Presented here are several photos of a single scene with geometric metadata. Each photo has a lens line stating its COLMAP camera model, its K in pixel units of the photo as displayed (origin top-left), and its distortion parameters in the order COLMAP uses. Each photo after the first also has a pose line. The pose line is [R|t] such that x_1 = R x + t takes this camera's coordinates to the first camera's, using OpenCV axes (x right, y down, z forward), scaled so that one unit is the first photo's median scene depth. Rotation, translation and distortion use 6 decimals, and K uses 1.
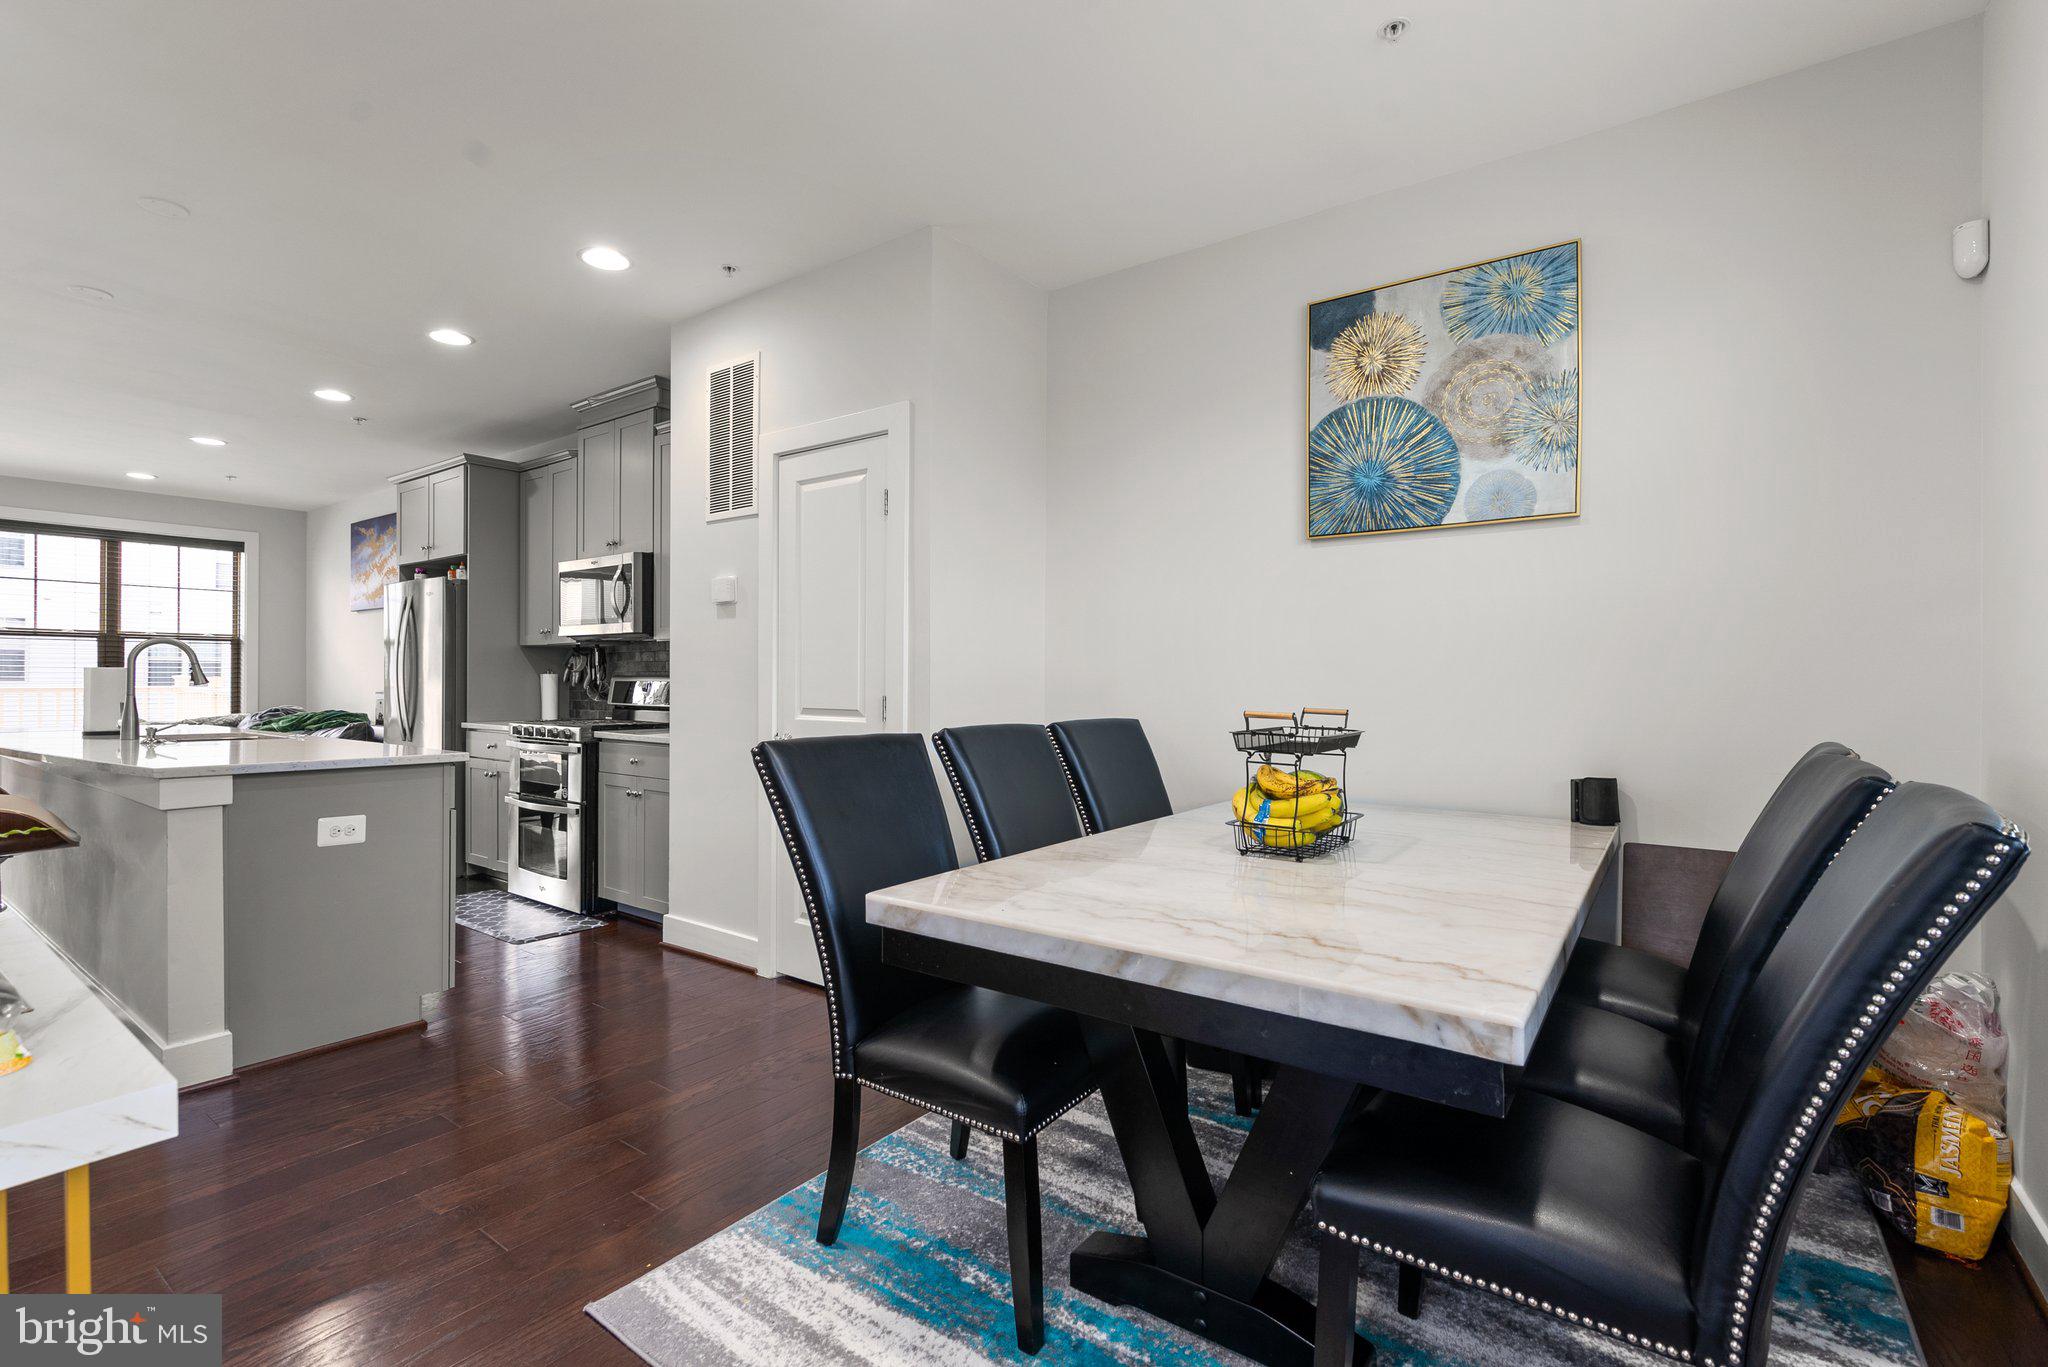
lens RADIAL K [[954.6, 0, 1024.0], [0, 954.6, 683.5], [0, 0, 1]] dist [0.019265, 0.000228]
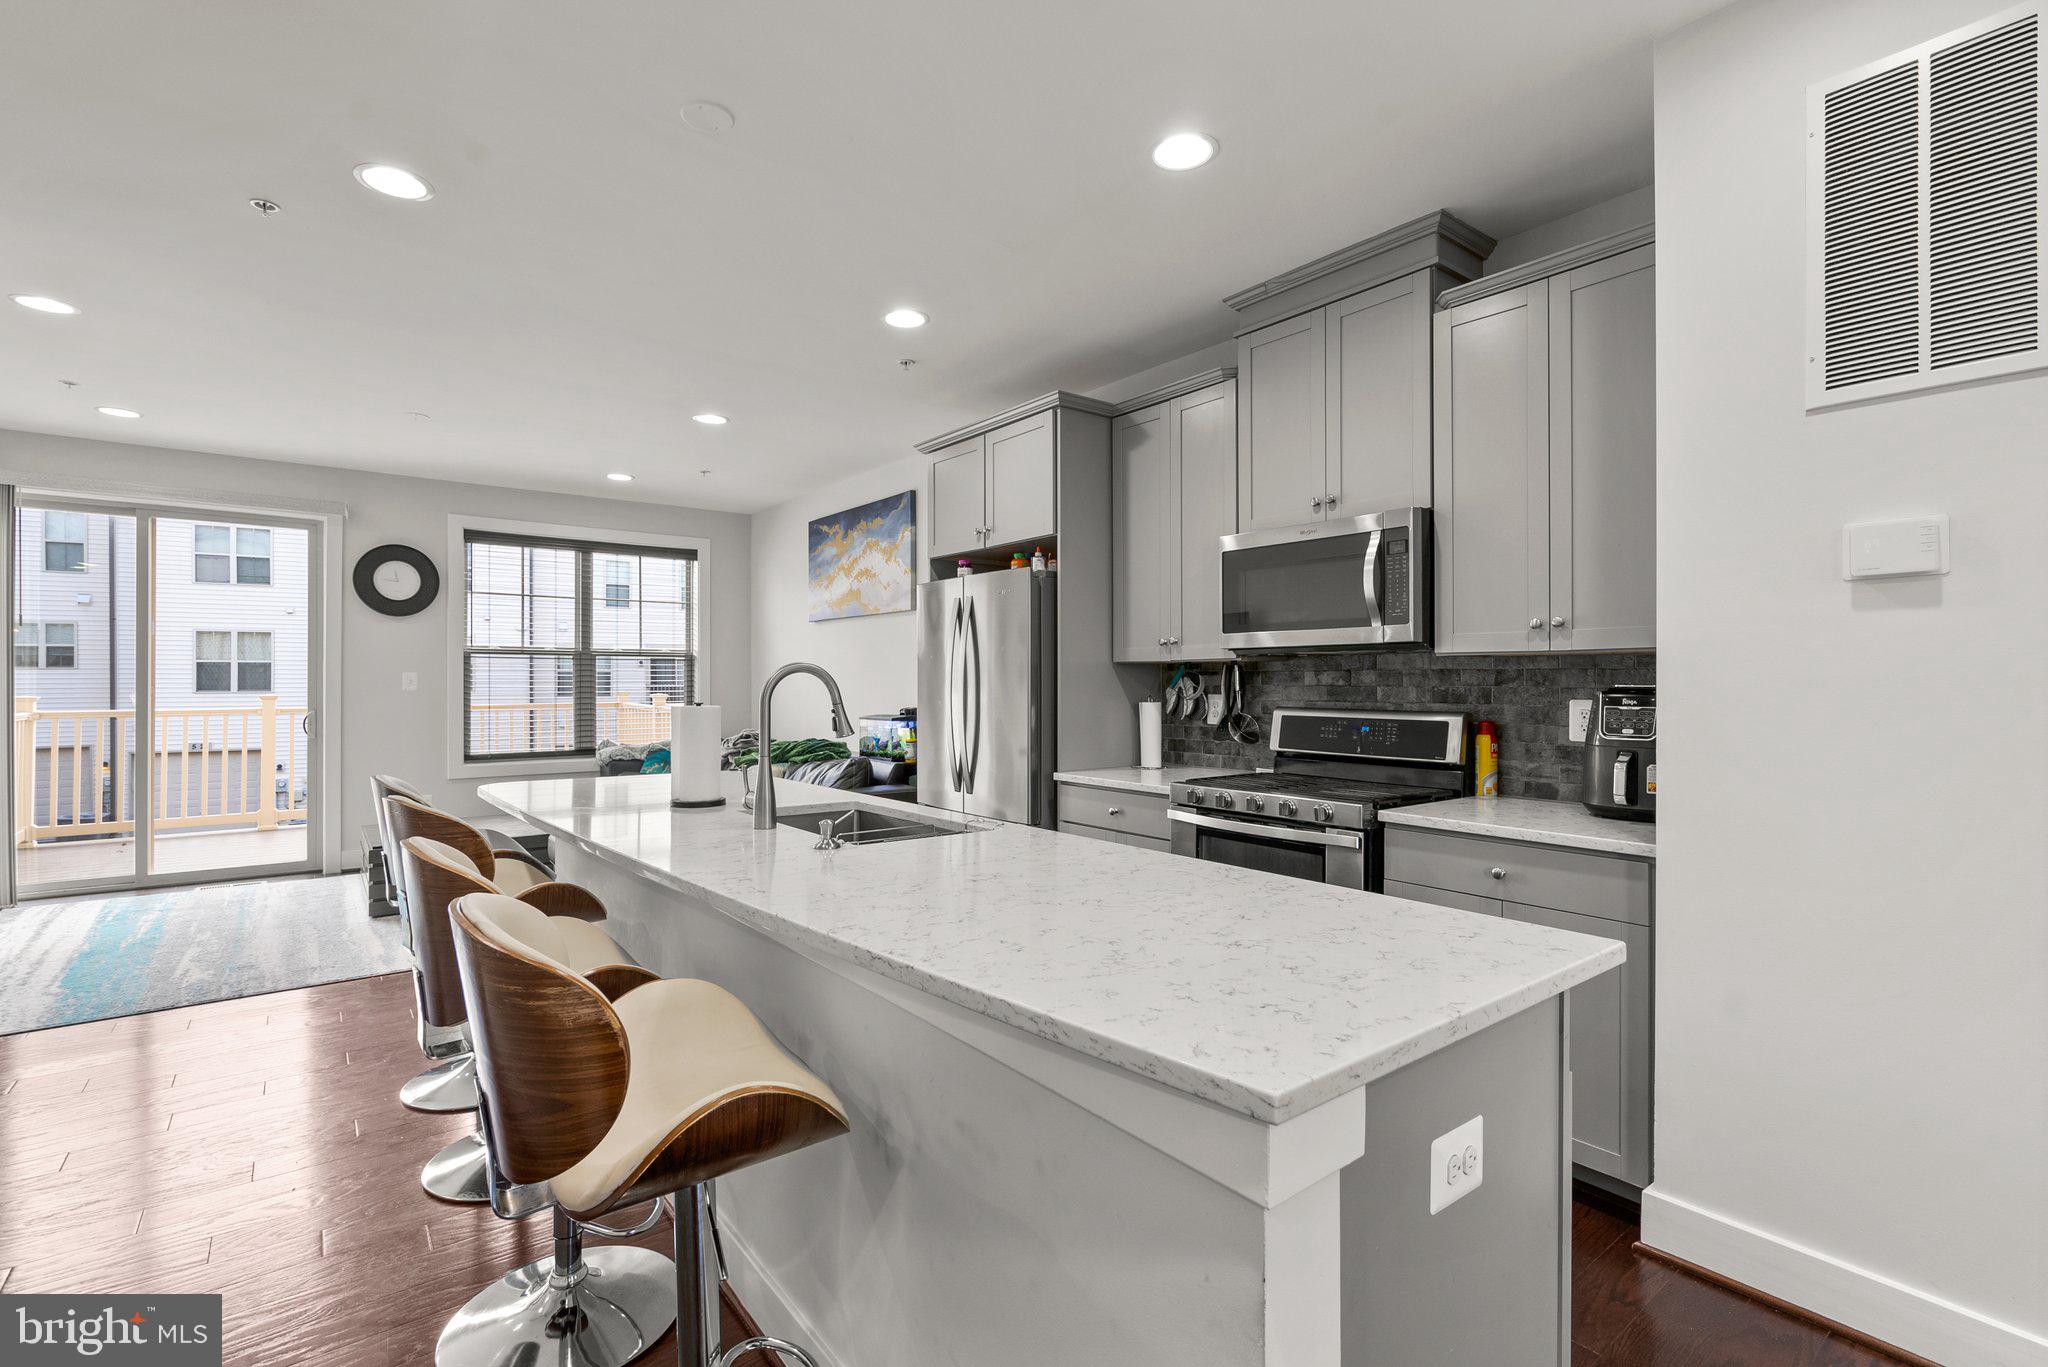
lens RADIAL K [[928.0, 0, 1024.0], [0, 928.0, 683.5], [0, 0, 1]] dist [-0.004816, 0.000207]
pose [[0.969467, -0.004230, -0.245187, -0.408923], [0.003885, 0.999991, -0.001892, -0.022024], [0.245193, 0.000881, 0.969474, 0.310443]]
